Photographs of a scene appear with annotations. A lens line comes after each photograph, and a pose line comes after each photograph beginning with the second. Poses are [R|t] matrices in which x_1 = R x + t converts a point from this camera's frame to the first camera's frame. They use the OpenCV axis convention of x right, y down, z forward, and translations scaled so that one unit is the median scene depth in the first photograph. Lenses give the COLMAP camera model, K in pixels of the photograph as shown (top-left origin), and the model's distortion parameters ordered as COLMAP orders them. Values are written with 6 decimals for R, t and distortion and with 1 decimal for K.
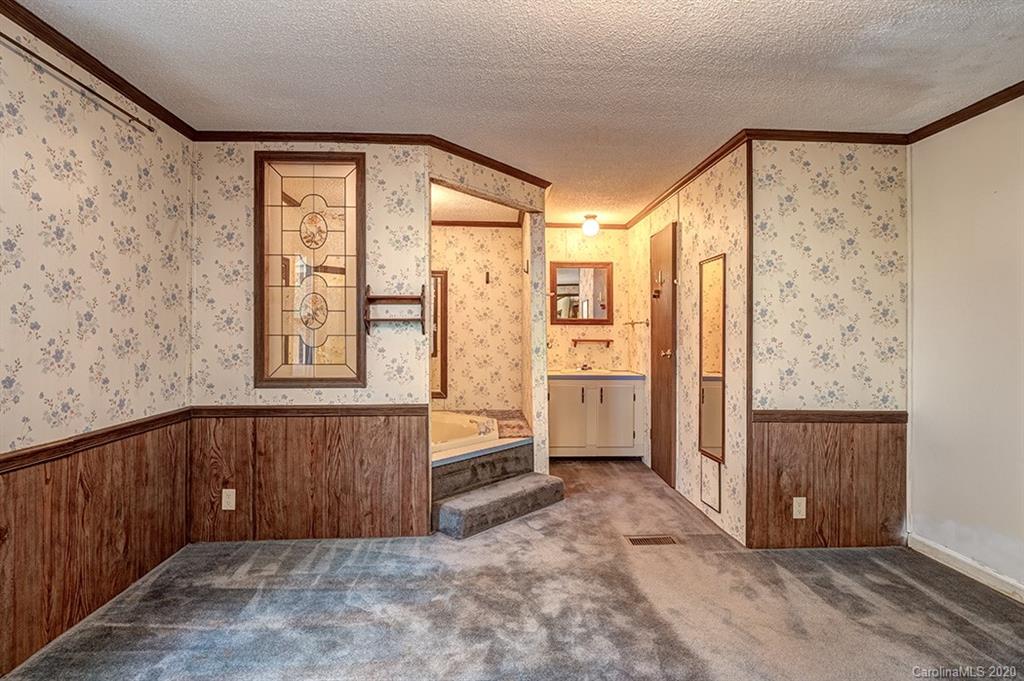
lens RADIAL K [[507.7, 0, 512.3], [0, 507.7, 331.2], [0, 0, 1]] dist [-0.003045, -0.000872]
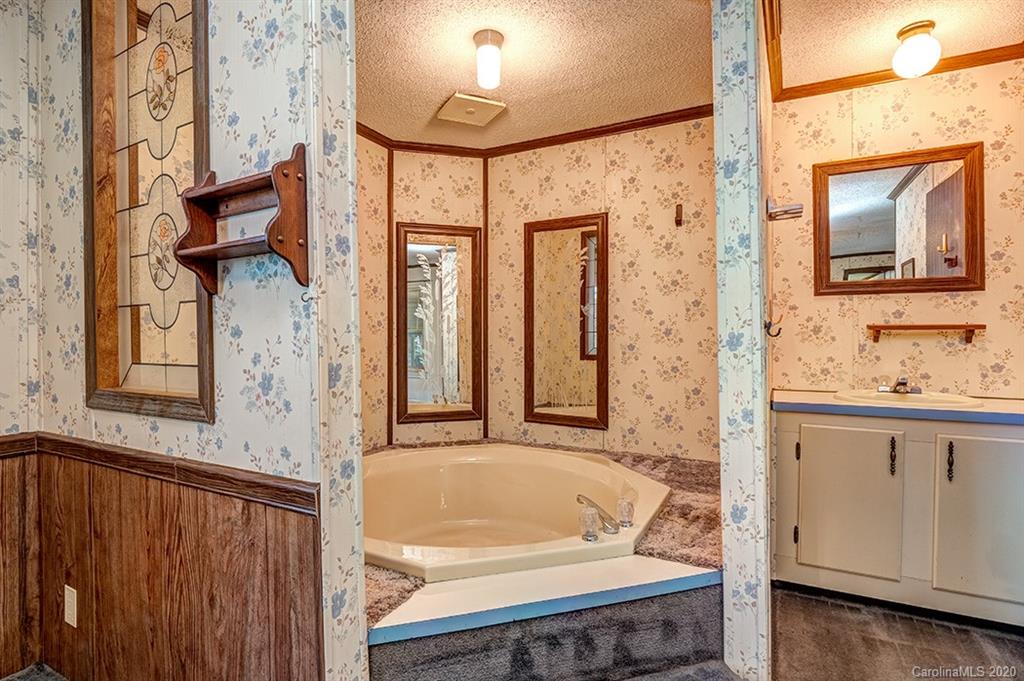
lens RADIAL K [[502.6, 0, 511.0], [0, 502.6, 344.8], [0, 0, 1]] dist [-0.011738, -0.001017]
pose [[0.858373, -0.000428, -0.513026, 0.126337], [0.008299, 0.999880, 0.013050, 0.043931], [0.512959, -0.015459, 0.858274, 0.773863]]
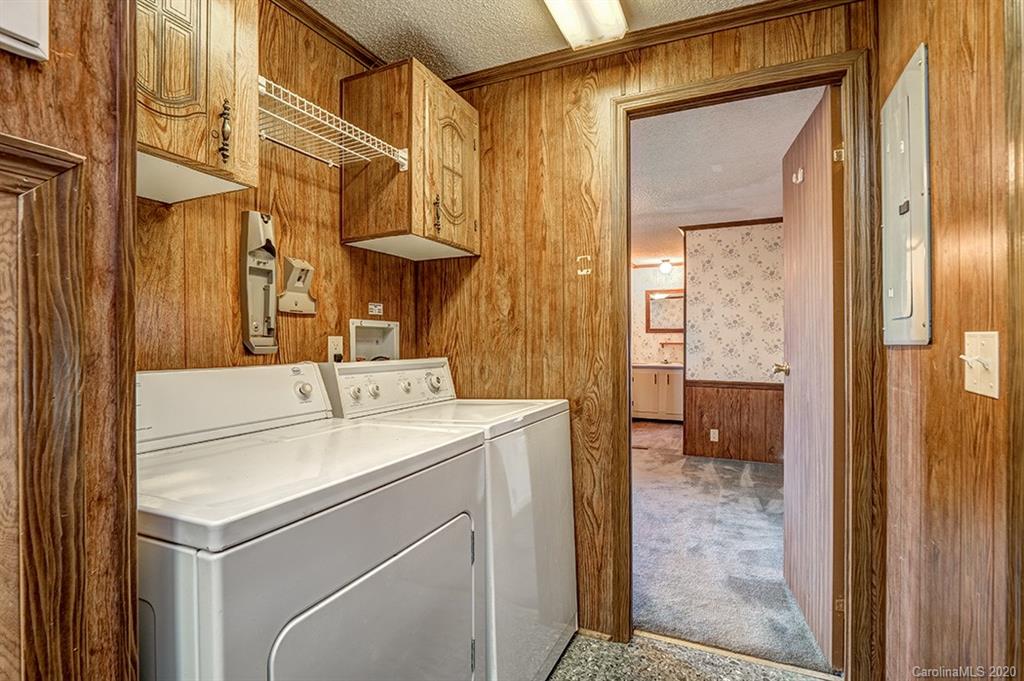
lens RADIAL K [[502.6, 0, 511.0], [0, 502.6, 344.8], [0, 0, 1]] dist [-0.011738, -0.001017]
pose [[0.880008, -0.004261, -0.474940, 0.758435], [0.009804, 0.999910, 0.009195, 0.007049], [0.474858, -0.012748, 0.879970, -0.865735]]
